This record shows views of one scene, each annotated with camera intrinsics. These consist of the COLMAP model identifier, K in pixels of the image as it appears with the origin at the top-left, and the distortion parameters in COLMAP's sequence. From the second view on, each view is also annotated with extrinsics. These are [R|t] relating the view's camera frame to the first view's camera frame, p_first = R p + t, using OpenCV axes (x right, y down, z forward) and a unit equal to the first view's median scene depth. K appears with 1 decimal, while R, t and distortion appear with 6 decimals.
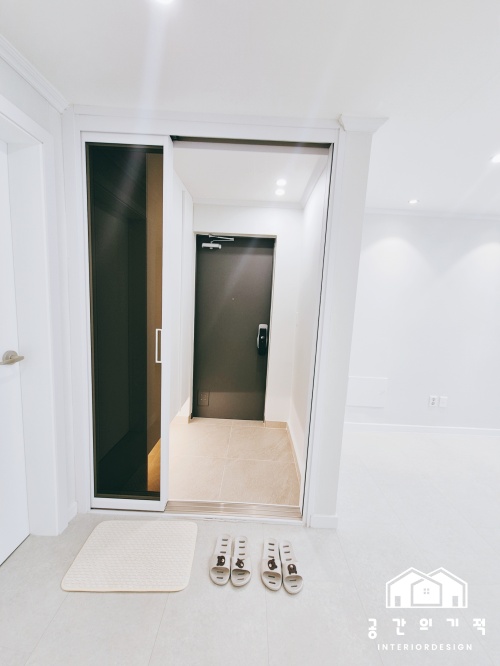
lens RADIAL K [[273.0, 0, 248.6], [0, 273.0, 327.4], [0, 0, 1]] dist [-0.000545, -0.000542]
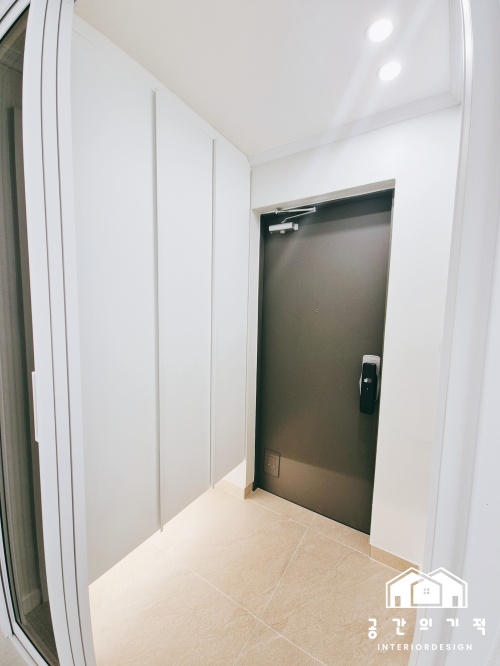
lens RADIAL K [[273.0, 0, 249.7], [0, 273.0, 330.0], [0, 0, 1]] dist [-0.000545, -0.000542]
pose [[0.856285, 0.011598, -0.516374, 0.129538], [-0.036432, 0.998614, -0.037986, -0.033180], [0.515217, 0.051340, 0.855520, 0.425913]]
